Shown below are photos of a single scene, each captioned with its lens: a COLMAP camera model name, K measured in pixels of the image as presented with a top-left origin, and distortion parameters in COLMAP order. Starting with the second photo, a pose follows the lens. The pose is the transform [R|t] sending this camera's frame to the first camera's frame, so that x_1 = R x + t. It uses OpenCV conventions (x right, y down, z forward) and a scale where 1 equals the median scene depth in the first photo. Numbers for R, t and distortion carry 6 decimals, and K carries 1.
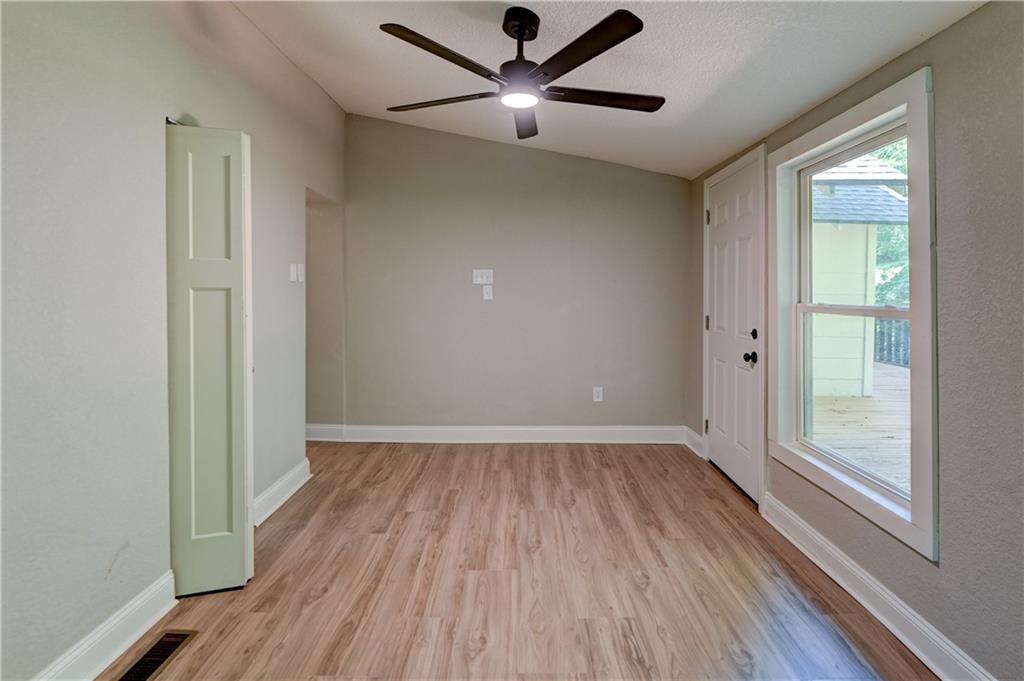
lens RADIAL K [[485.0, 0, 520.2], [0, 485.0, 301.7], [0, 0, 1]] dist [-0.000786, -0.001227]
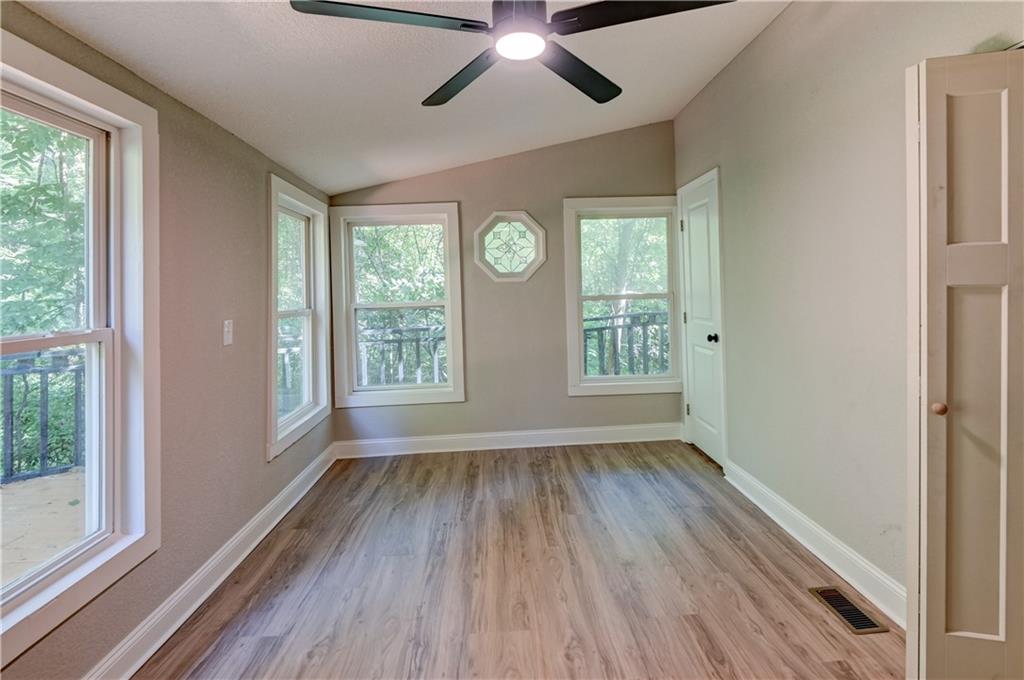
lens RADIAL K [[482.9, 0, 513.9], [0, 482.9, 287.3], [0, 0, 1]] dist [0.000483, -0.000820]
pose [[-0.998922, 0.024867, -0.039199, 0.046253], [0.024159, 0.999538, 0.018450, -0.053099], [0.039639, 0.017483, -0.999061, 1.679630]]
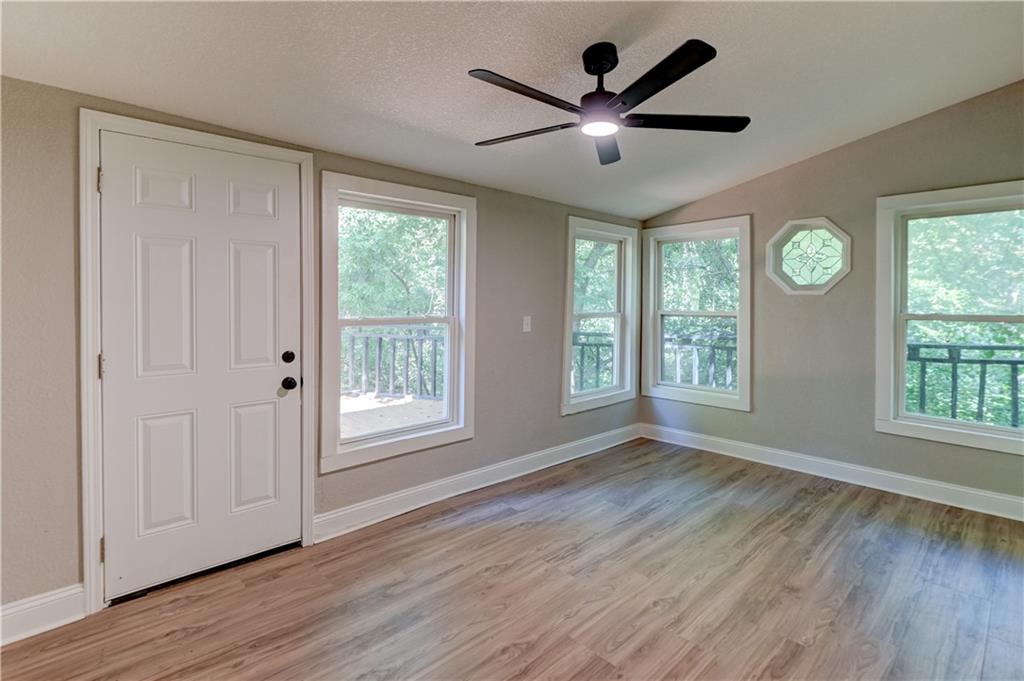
lens RADIAL K [[485.0, 0, 520.2], [0, 485.0, 301.7], [0, 0, 1]] dist [-0.000786, -0.001227]
pose [[-0.682954, -0.008617, 0.730410, -0.617301], [0.011562, 0.999678, 0.022605, -0.067355], [-0.730369, 0.023884, -0.682635, 1.763242]]
